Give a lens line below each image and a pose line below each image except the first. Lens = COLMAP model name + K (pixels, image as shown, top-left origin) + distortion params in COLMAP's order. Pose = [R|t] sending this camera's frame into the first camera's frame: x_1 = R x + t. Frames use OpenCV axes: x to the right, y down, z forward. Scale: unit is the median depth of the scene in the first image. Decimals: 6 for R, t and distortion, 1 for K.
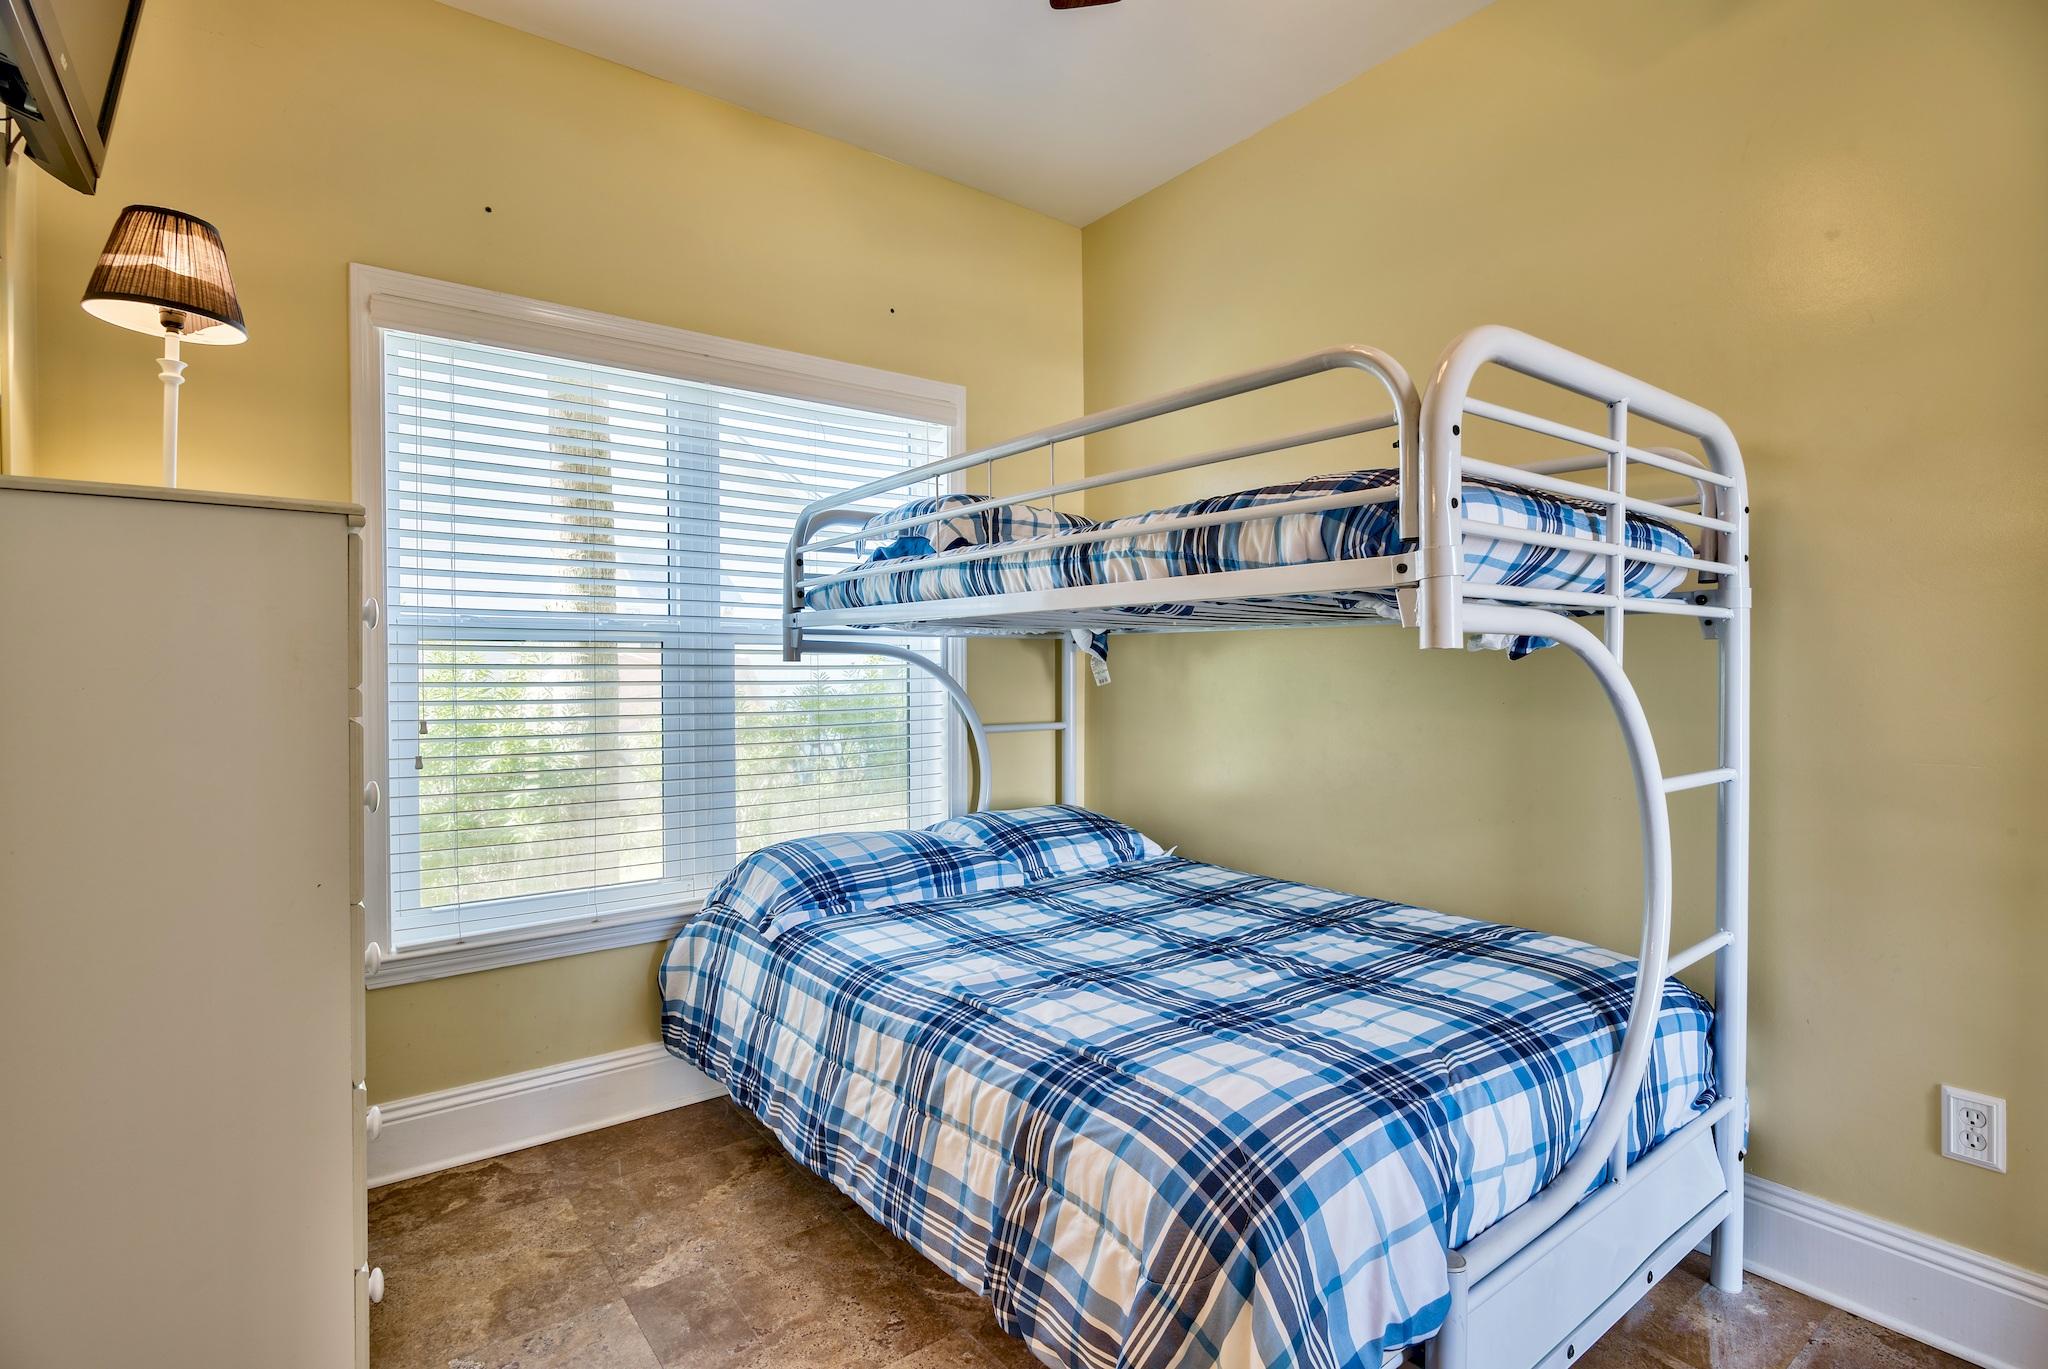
lens RADIAL K [[999.9, 0, 1022.0], [0, 999.9, 680.4], [0, 0, 1]] dist [-0.003647, 0.000321]
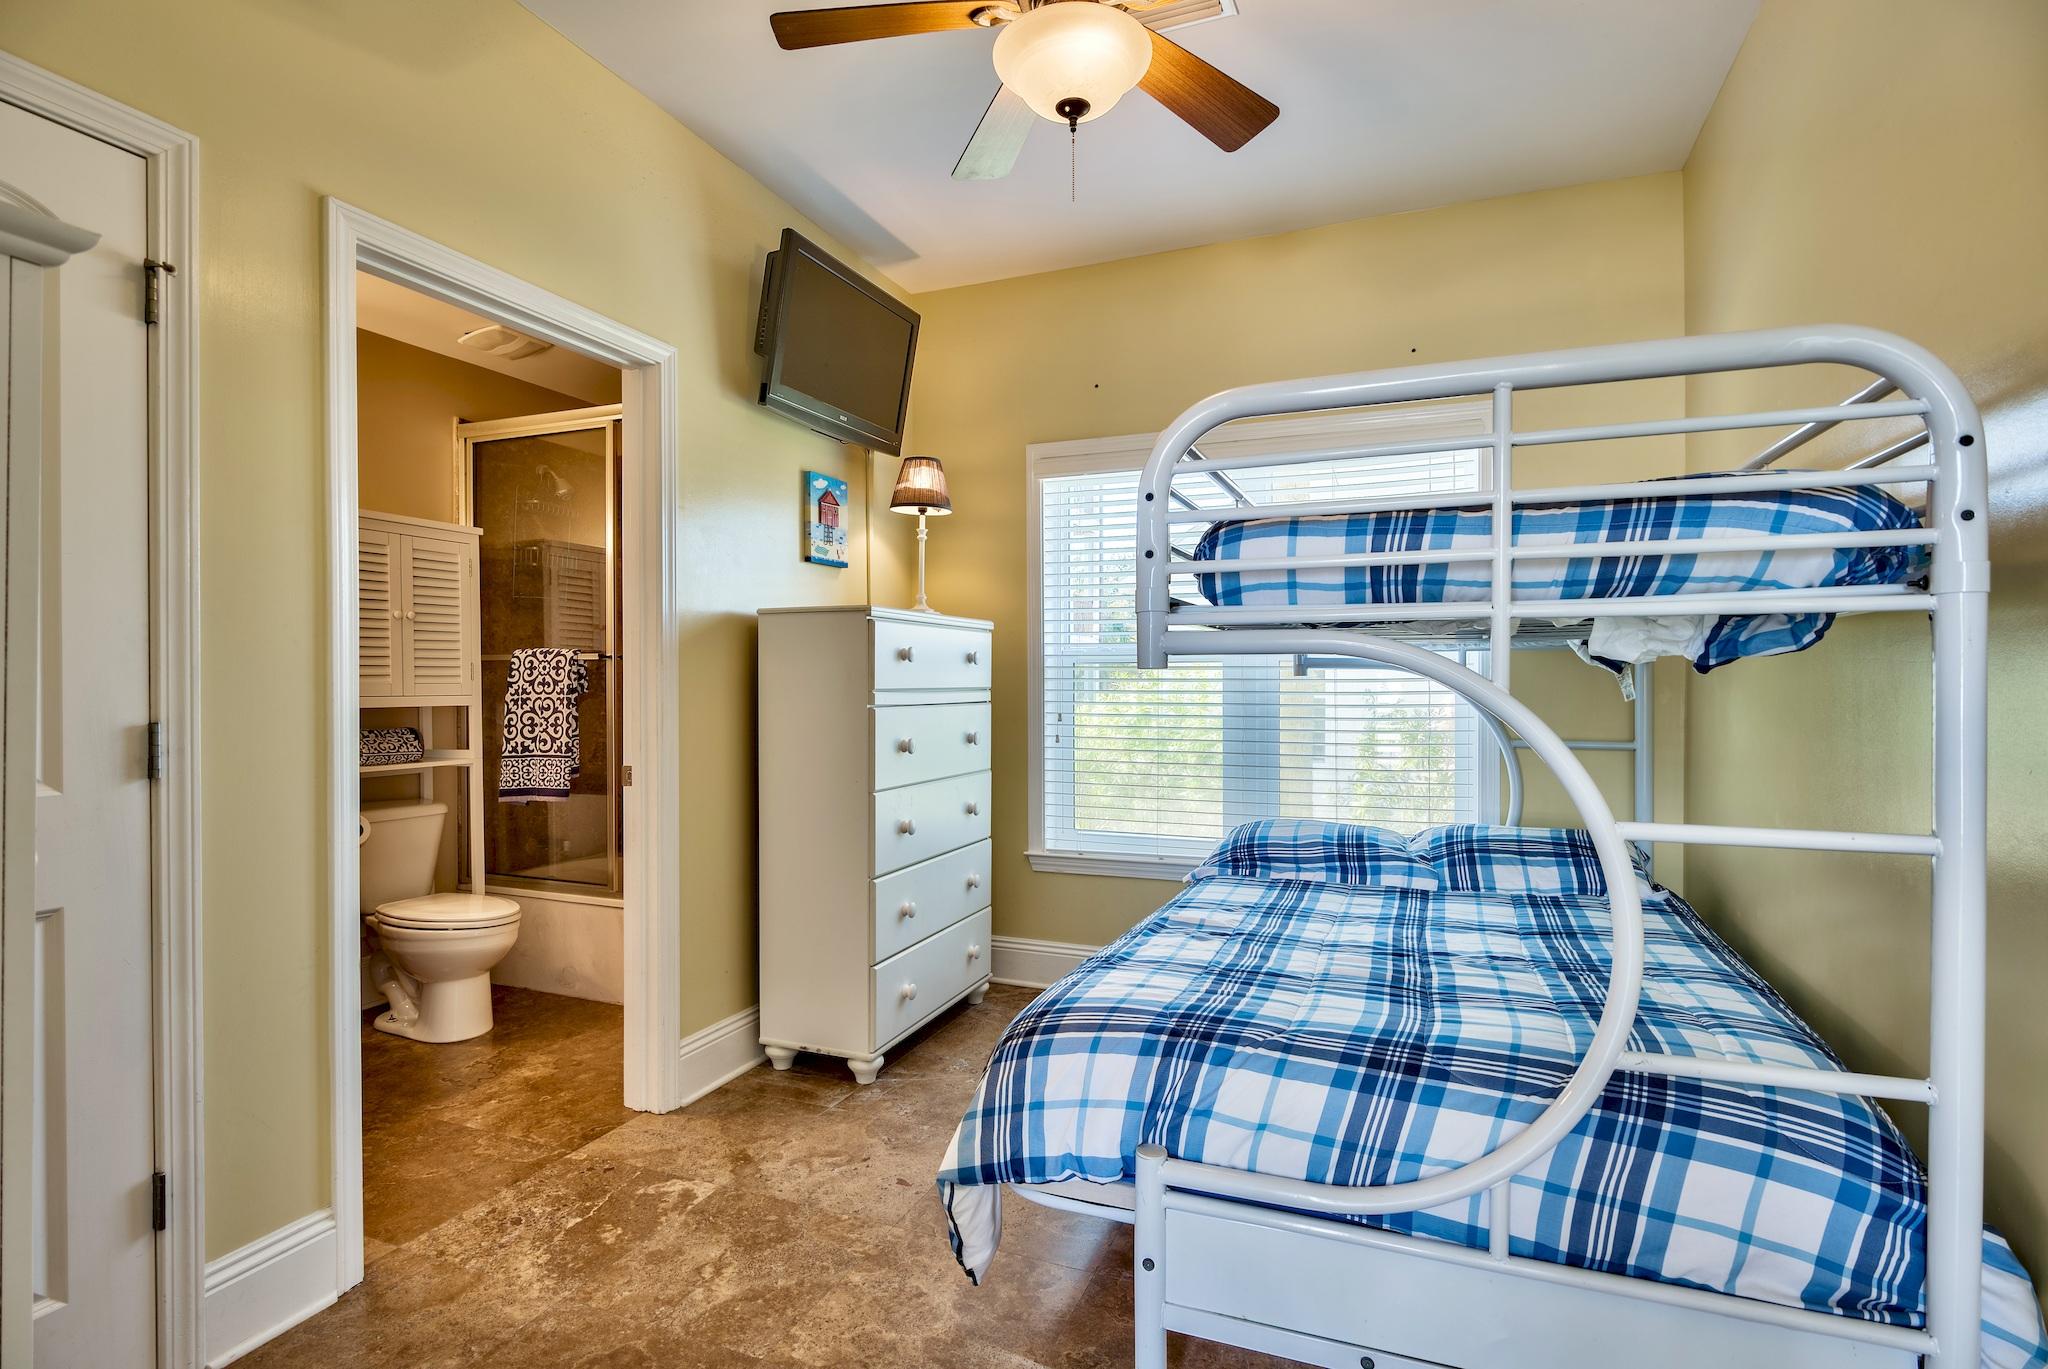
lens RADIAL K [[999.9, 0, 1015.7], [0, 999.9, 682.1], [0, 0, 1]] dist [-0.003647, 0.000321]
pose [[0.505701, 0.003484, -0.862702, 1.031120], [-0.010183, 0.999946, -0.001931, -0.008444], [0.862649, 0.009761, 0.505709, 0.146235]]
